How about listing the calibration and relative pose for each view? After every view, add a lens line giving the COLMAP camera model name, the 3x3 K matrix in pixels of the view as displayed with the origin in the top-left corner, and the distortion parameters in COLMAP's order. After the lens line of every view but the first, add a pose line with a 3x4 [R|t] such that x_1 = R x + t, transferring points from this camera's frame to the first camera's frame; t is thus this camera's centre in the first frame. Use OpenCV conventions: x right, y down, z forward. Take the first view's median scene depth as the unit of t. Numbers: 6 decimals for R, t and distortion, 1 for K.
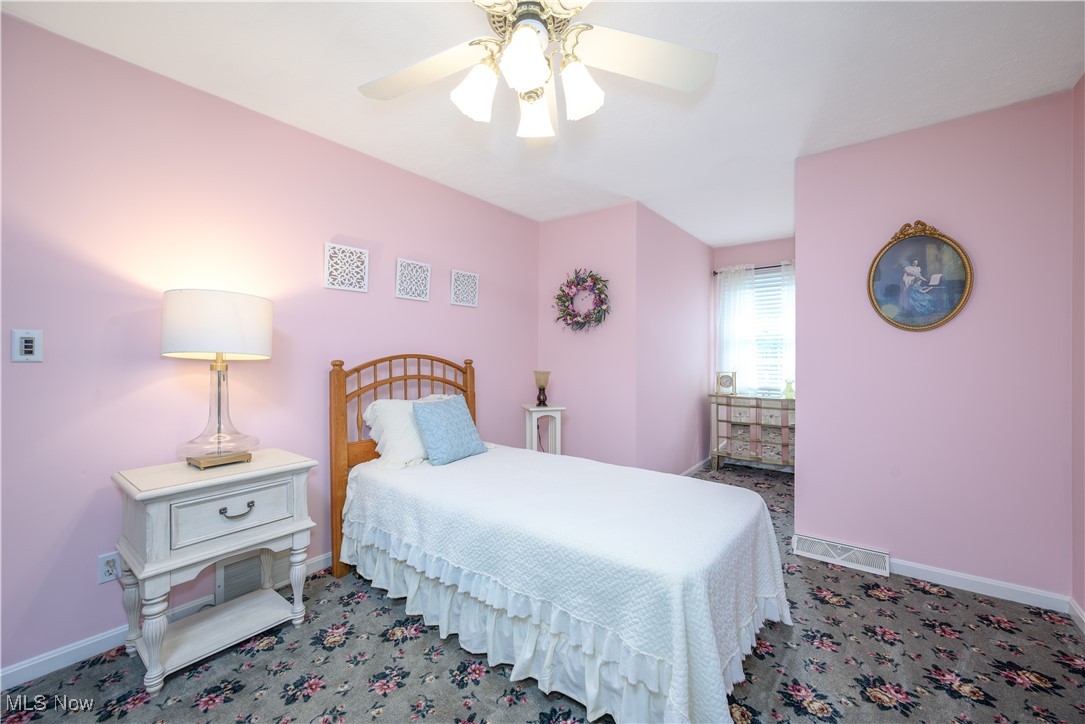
lens RADIAL K [[429.8, 0, 542.7], [0, 429.8, 348.6], [0, 0, 1]] dist [-0.000547, -0.000138]
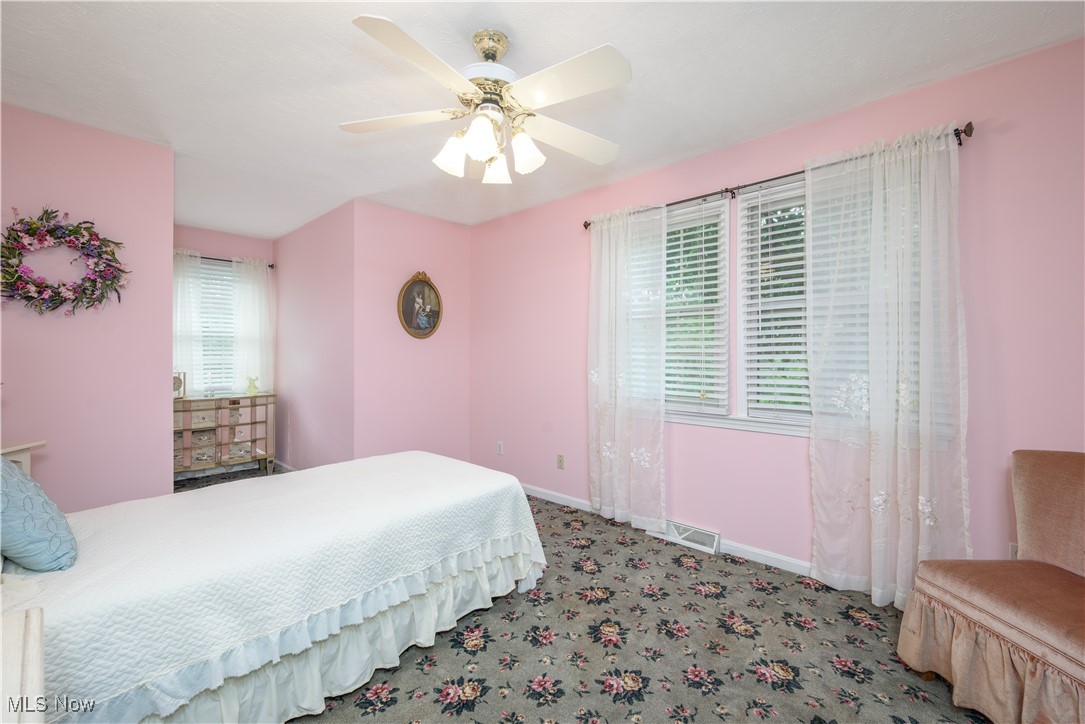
lens RADIAL K [[429.8, 0, 542.7], [0, 429.8, 348.6], [0, 0, 1]] dist [-0.000547, -0.000138]
pose [[0.056160, 0.009288, 0.998379, -0.721979], [-0.018521, 0.999794, -0.008259, 0.001272], [-0.998250, -0.018027, 0.056320, 0.444283]]
